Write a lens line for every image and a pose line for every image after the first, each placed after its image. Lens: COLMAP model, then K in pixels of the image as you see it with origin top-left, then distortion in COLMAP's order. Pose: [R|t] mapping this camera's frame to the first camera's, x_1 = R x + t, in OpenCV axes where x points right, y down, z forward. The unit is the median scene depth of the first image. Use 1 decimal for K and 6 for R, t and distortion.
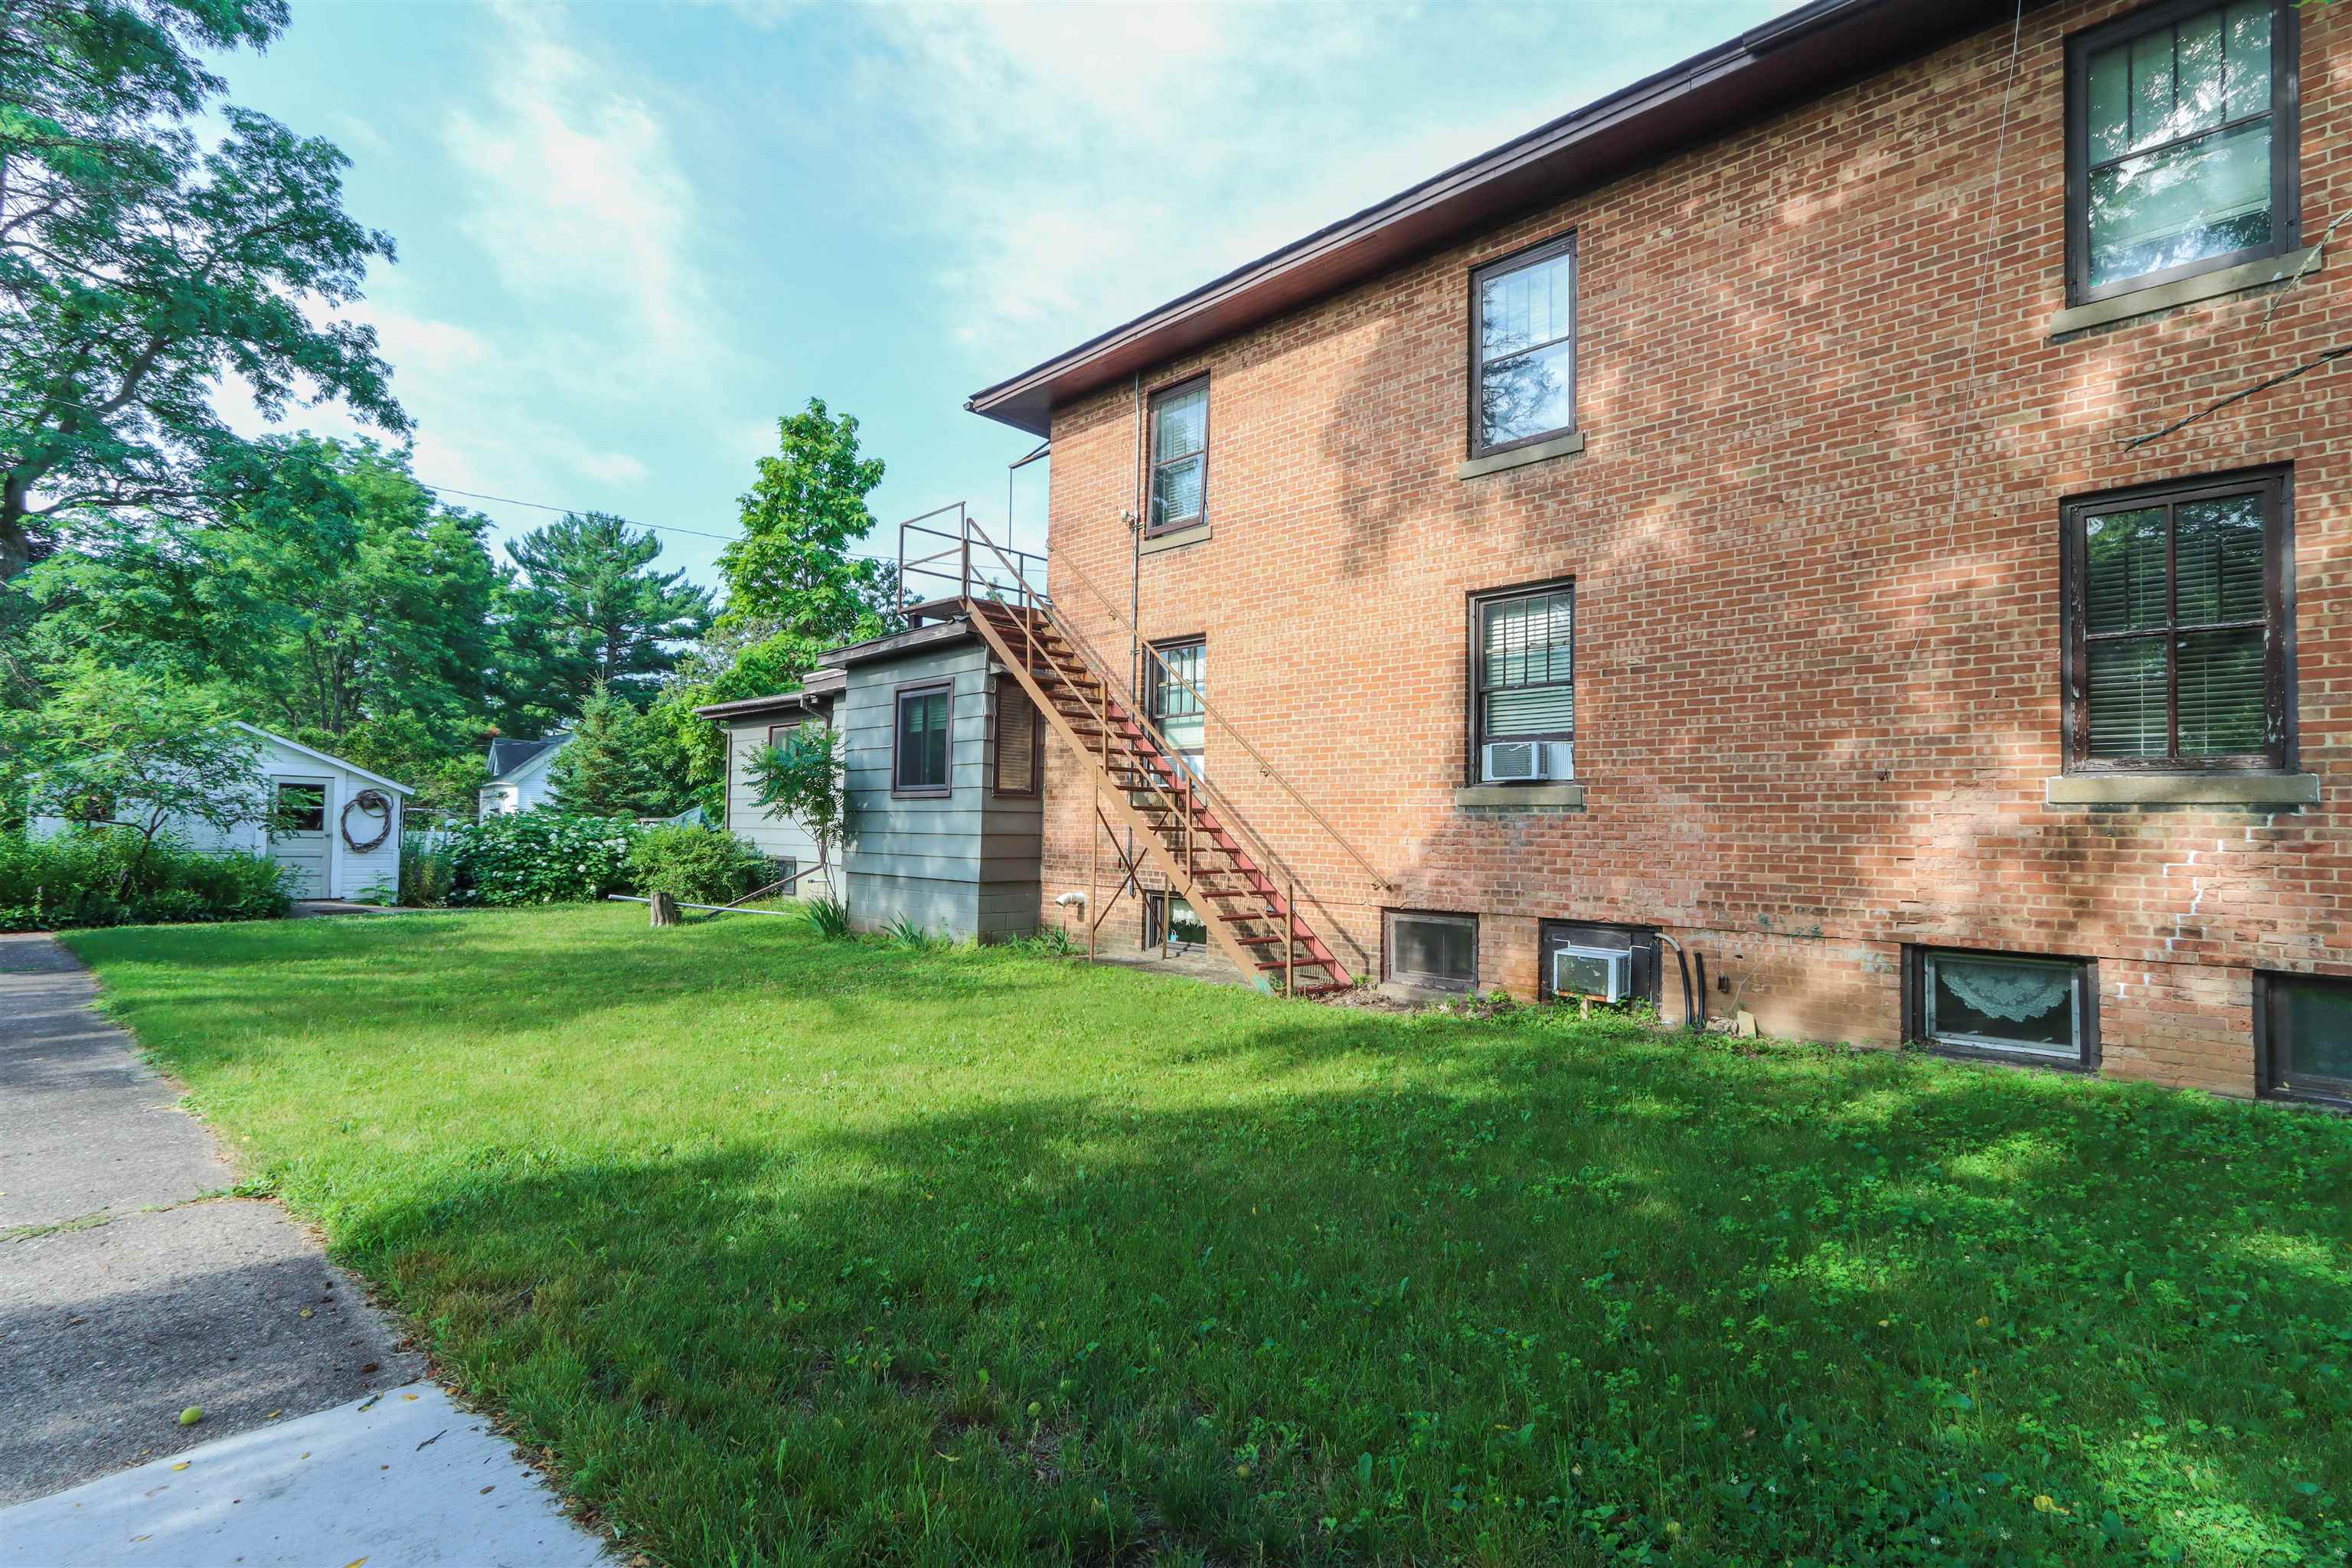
lens RADIAL K [[1077.9, 0, 1177.7], [0, 1077.9, 790.8], [0, 0, 1]] dist [-0.001676, 0.003948]
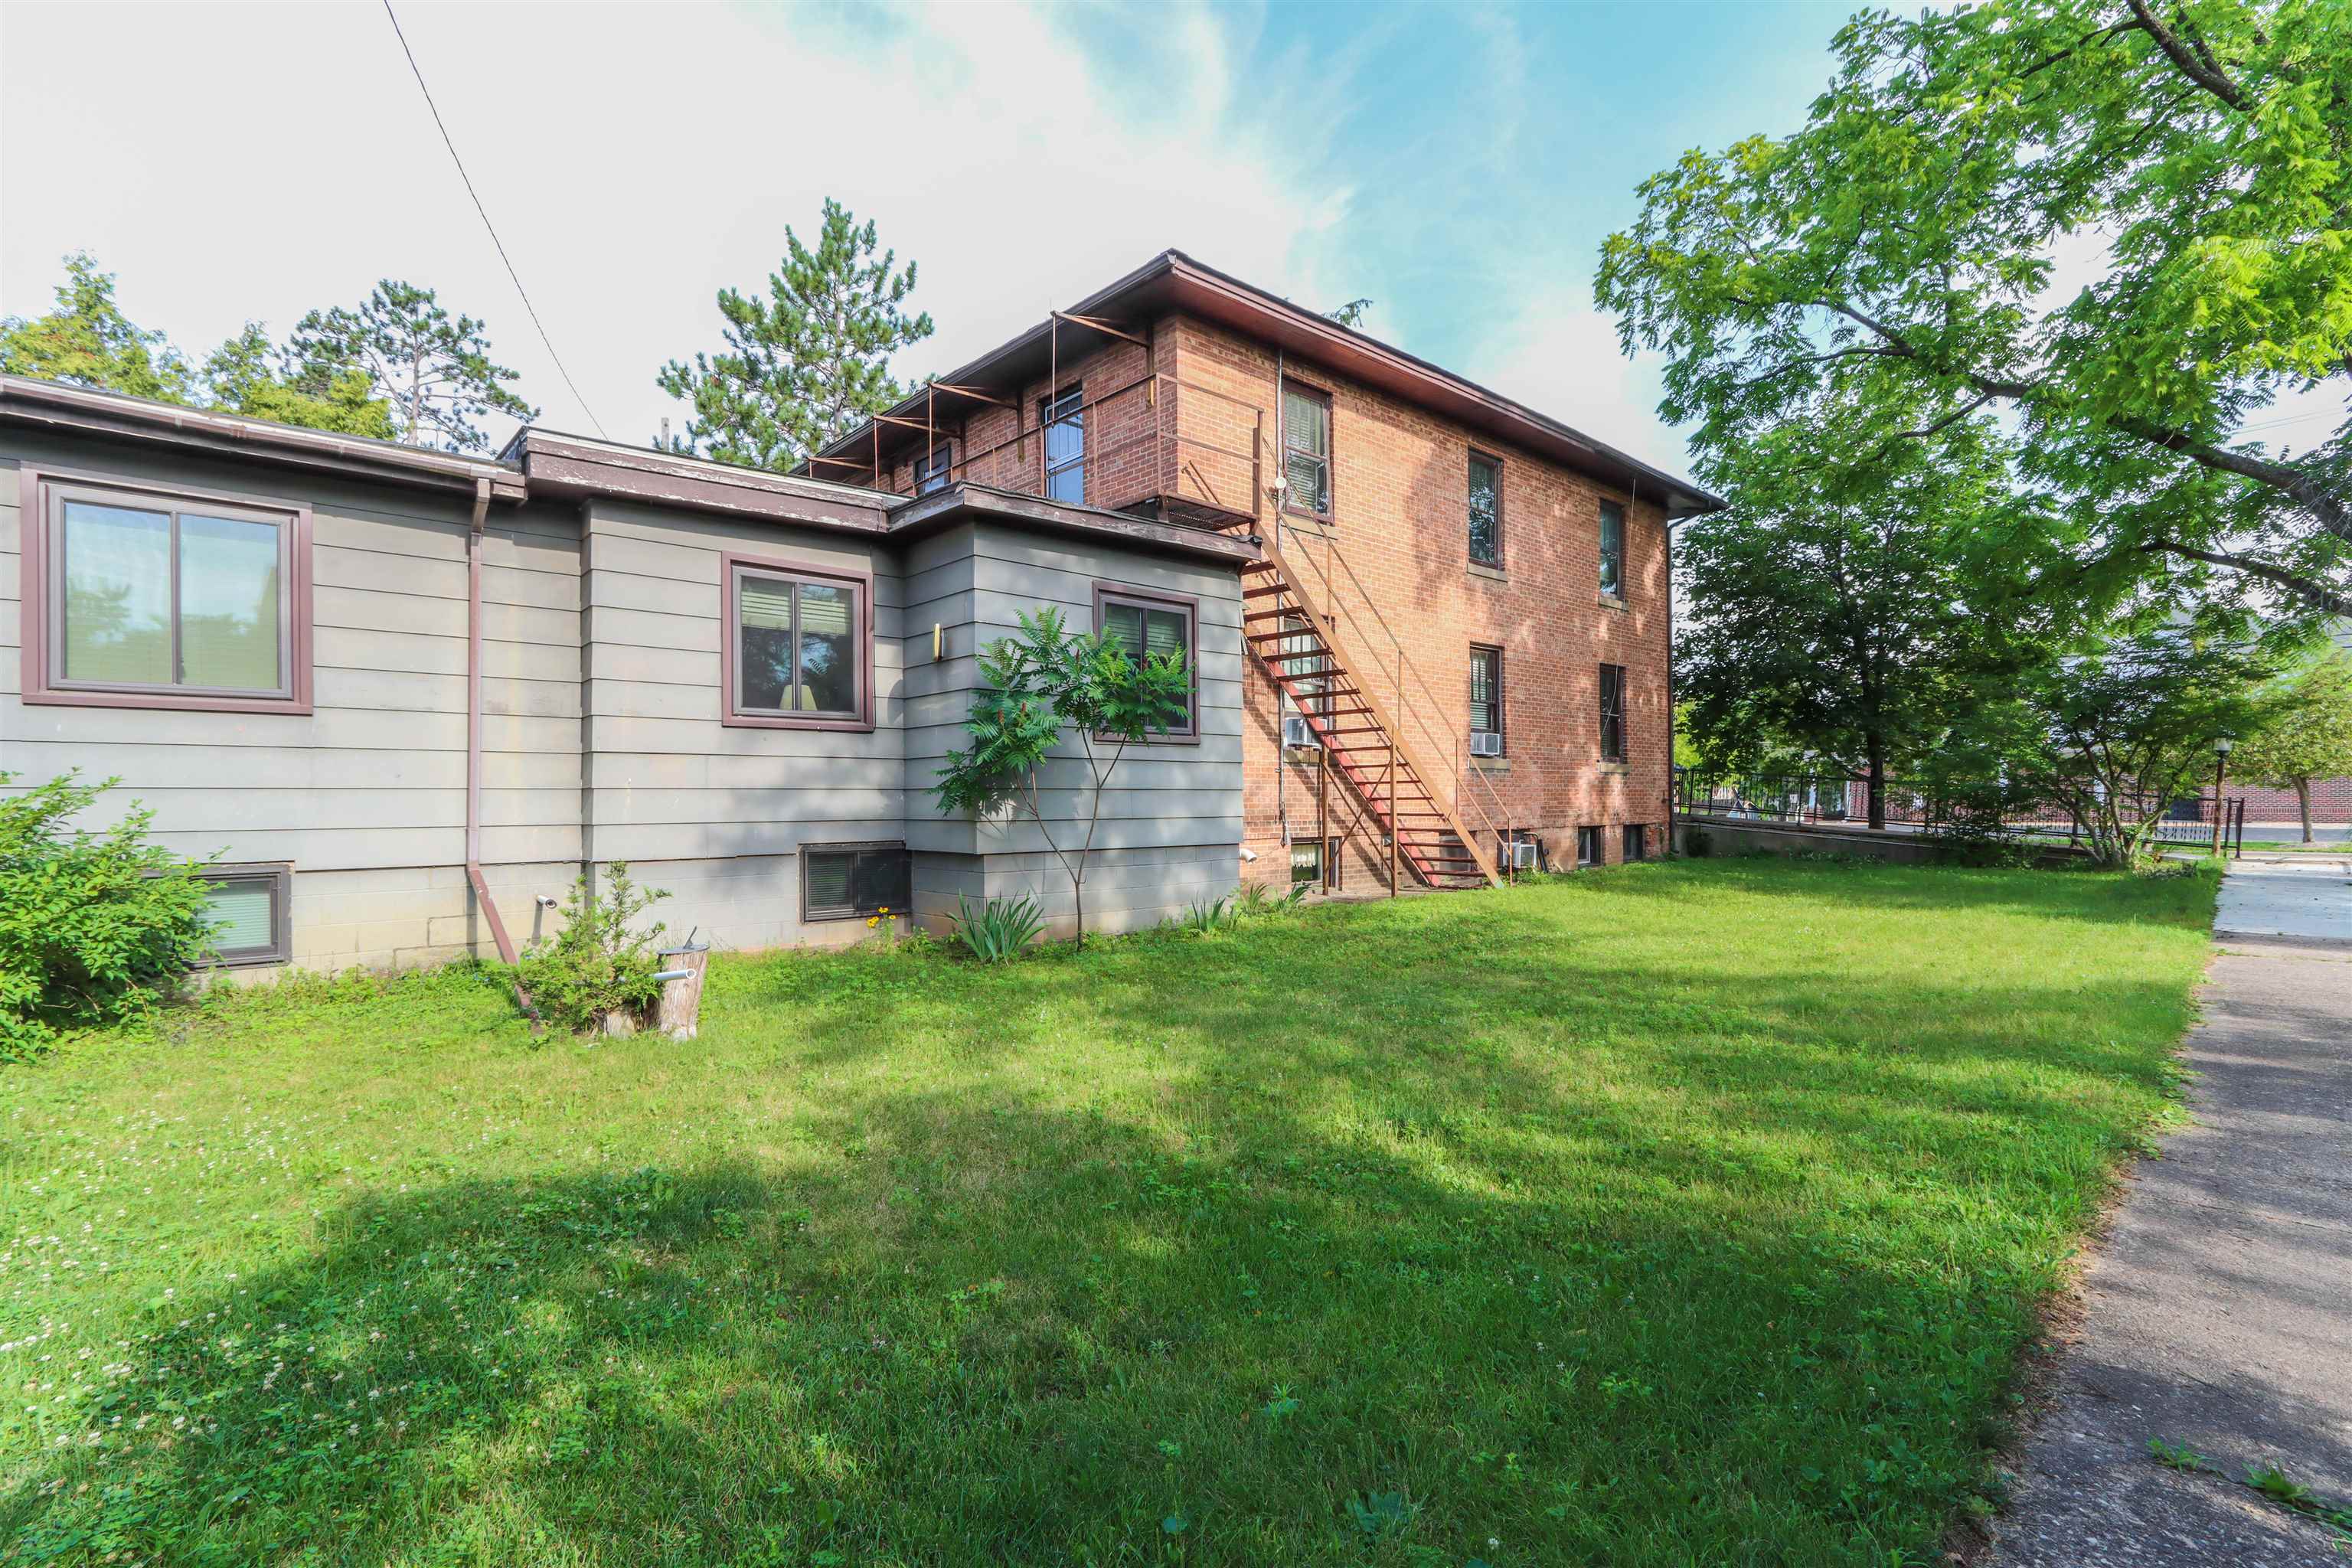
lens RADIAL K [[1077.9, 0, 1176.9], [0, 1077.9, 787.4], [0, 0, 1]] dist [-0.001676, 0.003948]
pose [[0.065914, -0.004209, 0.997816, -1.317987], [-0.030088, 0.999528, 0.006203, 0.043489], [-0.997372, -0.030431, 0.065757, 1.224842]]
